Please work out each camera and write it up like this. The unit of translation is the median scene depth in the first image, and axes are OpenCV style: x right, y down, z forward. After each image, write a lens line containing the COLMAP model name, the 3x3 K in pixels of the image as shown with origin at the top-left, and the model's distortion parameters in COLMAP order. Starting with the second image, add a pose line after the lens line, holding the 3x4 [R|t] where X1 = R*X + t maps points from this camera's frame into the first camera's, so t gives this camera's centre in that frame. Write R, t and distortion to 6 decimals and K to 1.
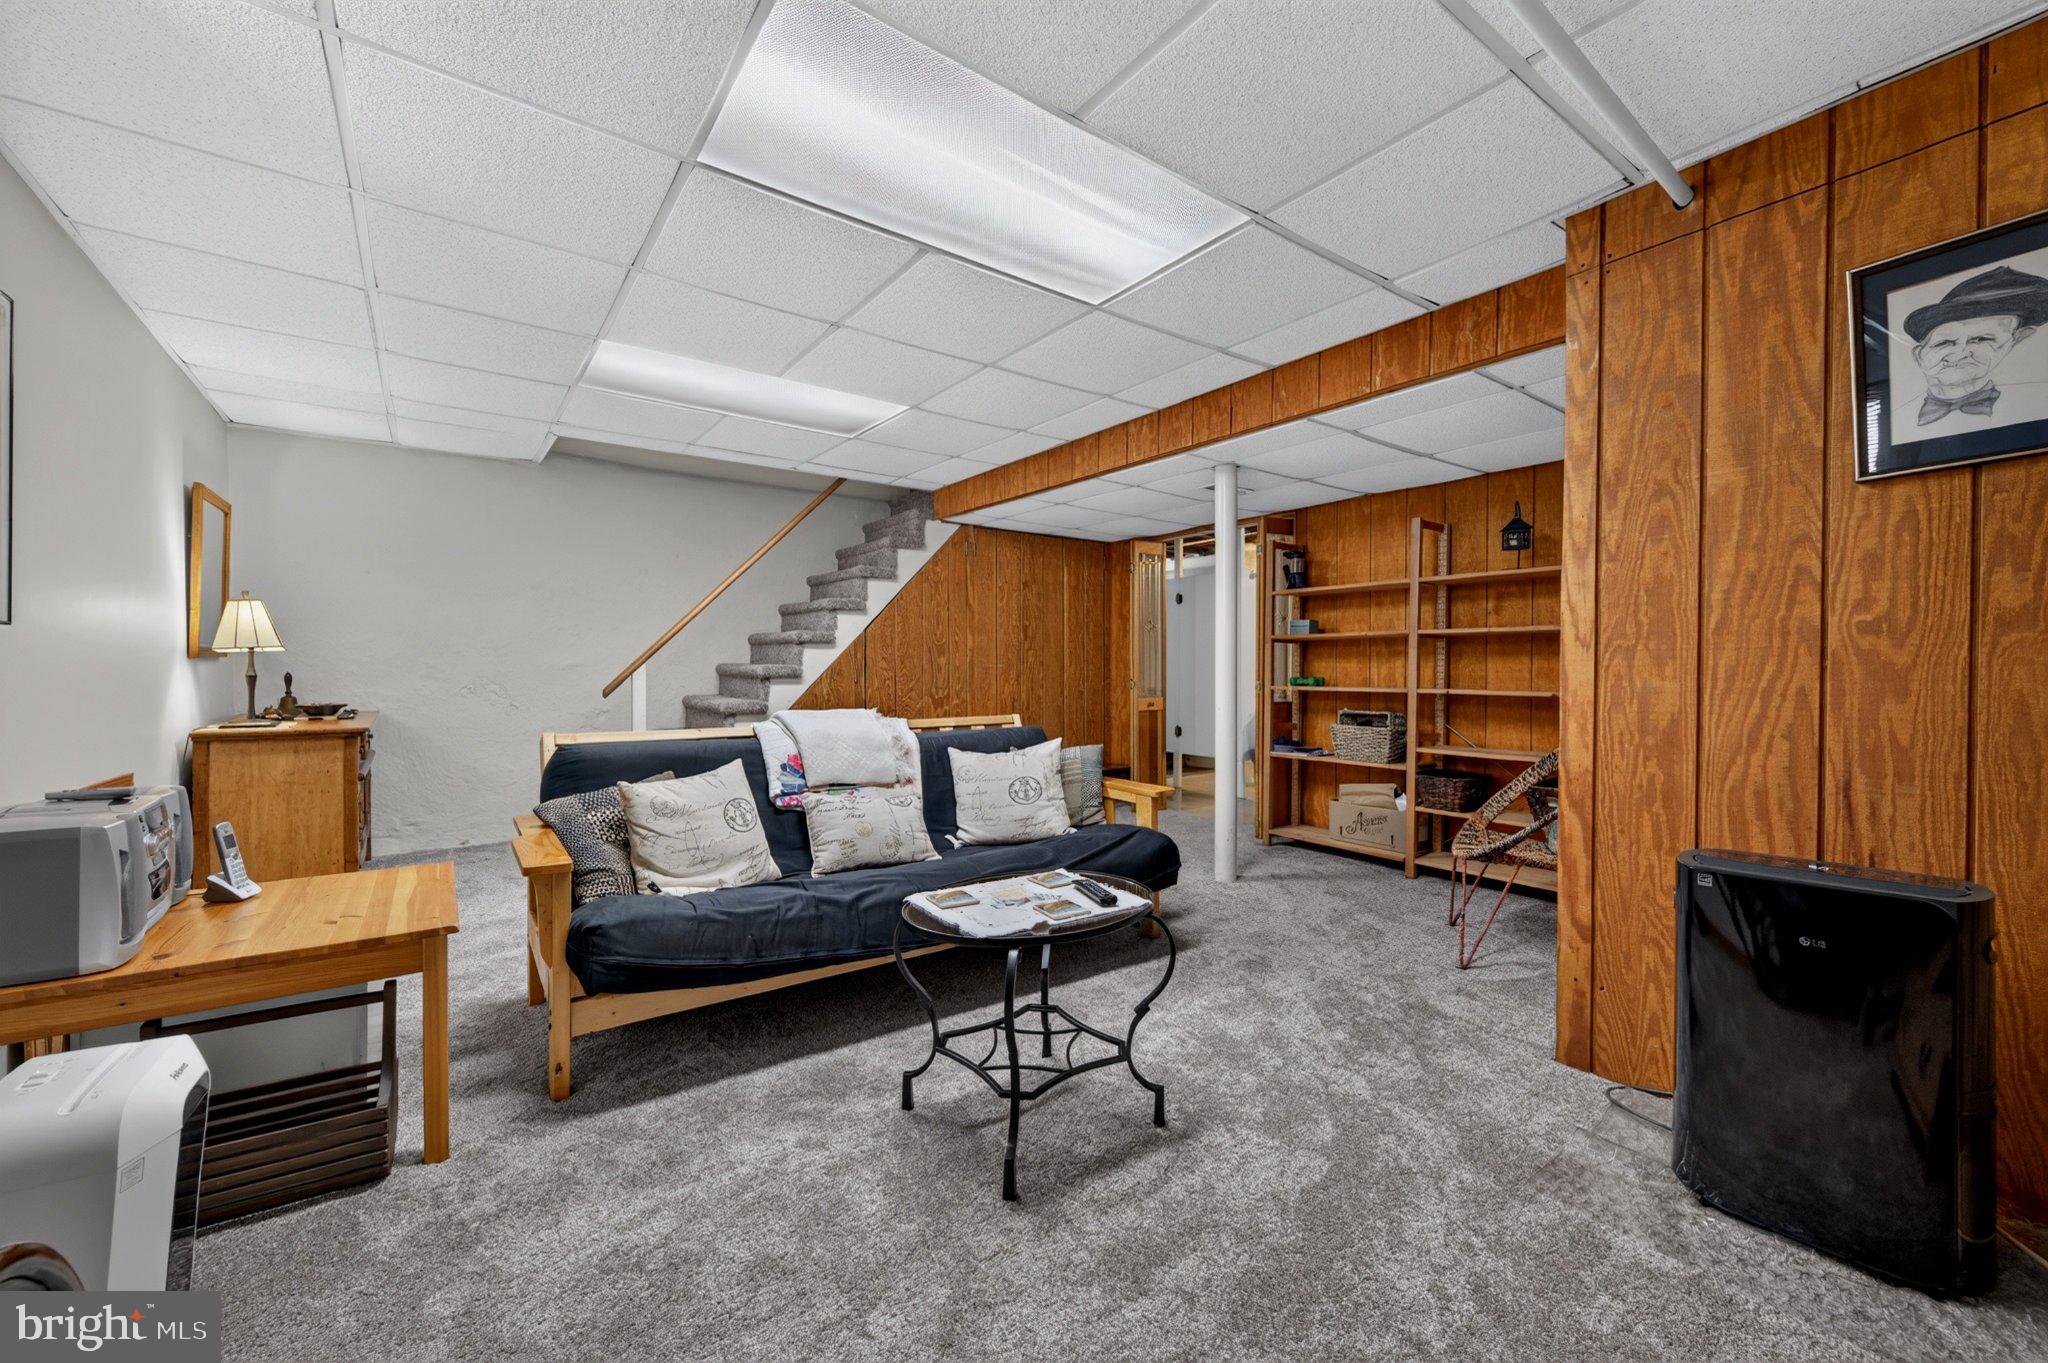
lens RADIAL K [[803.1, 0, 1020.1], [0, 803.1, 675.1], [0, 0, 1]] dist [0.001819, -0.000793]
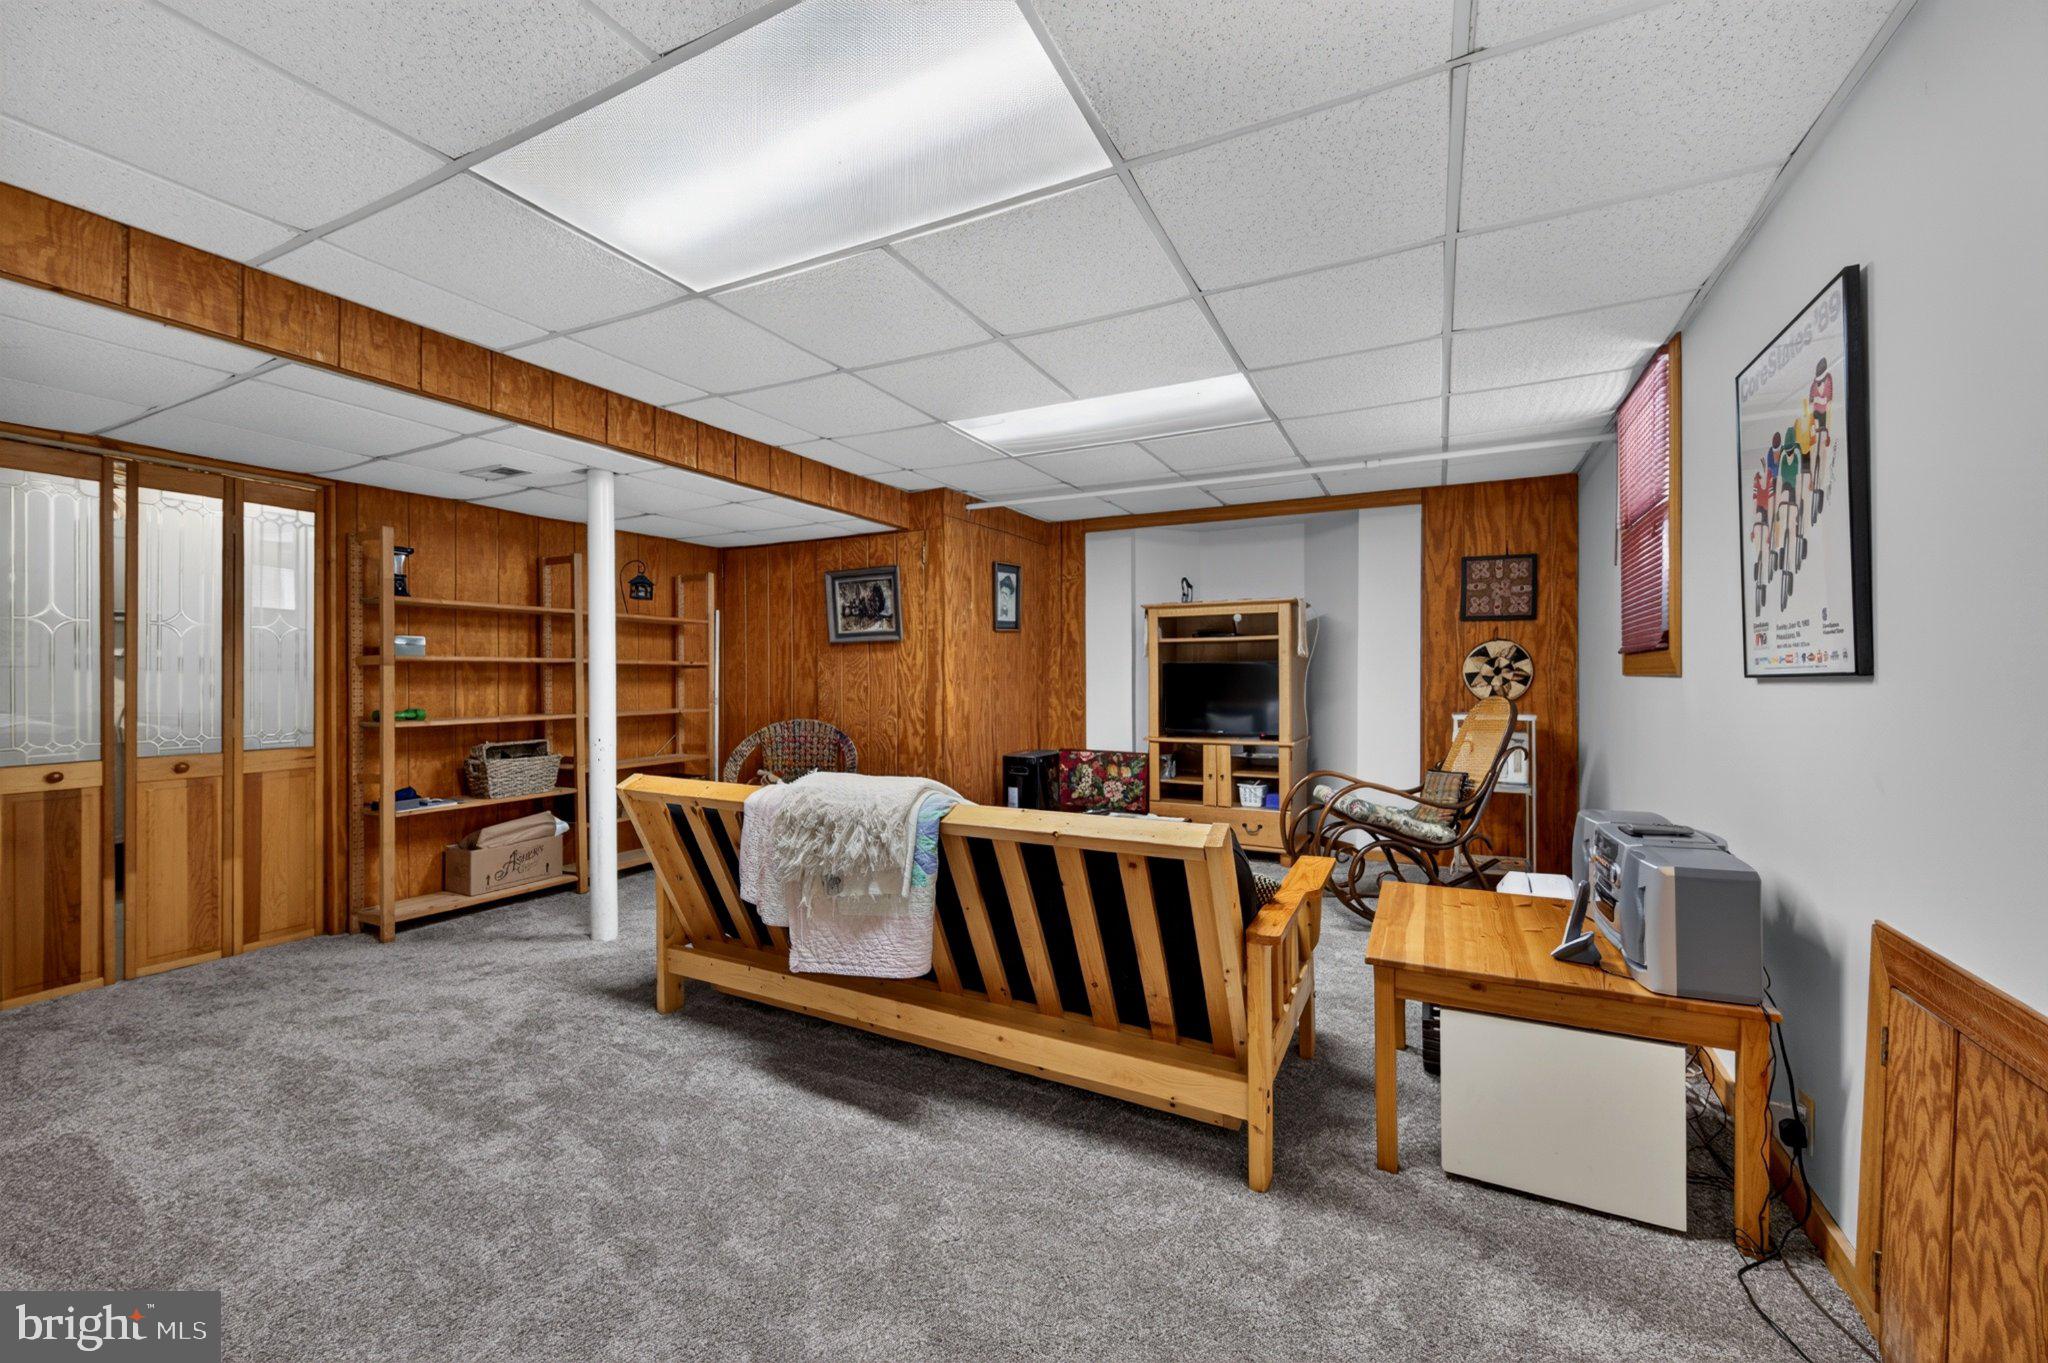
lens RADIAL K [[803.1, 0, 1027.1], [0, 803.1, 676.0], [0, 0, 1]] dist [0.001819, -0.000793]
pose [[-0.443460, -0.002927, 0.896290, -0.678235], [0.005441, 0.999967, 0.005958, -0.034493], [-0.896278, 0.007519, -0.443429, 0.880766]]
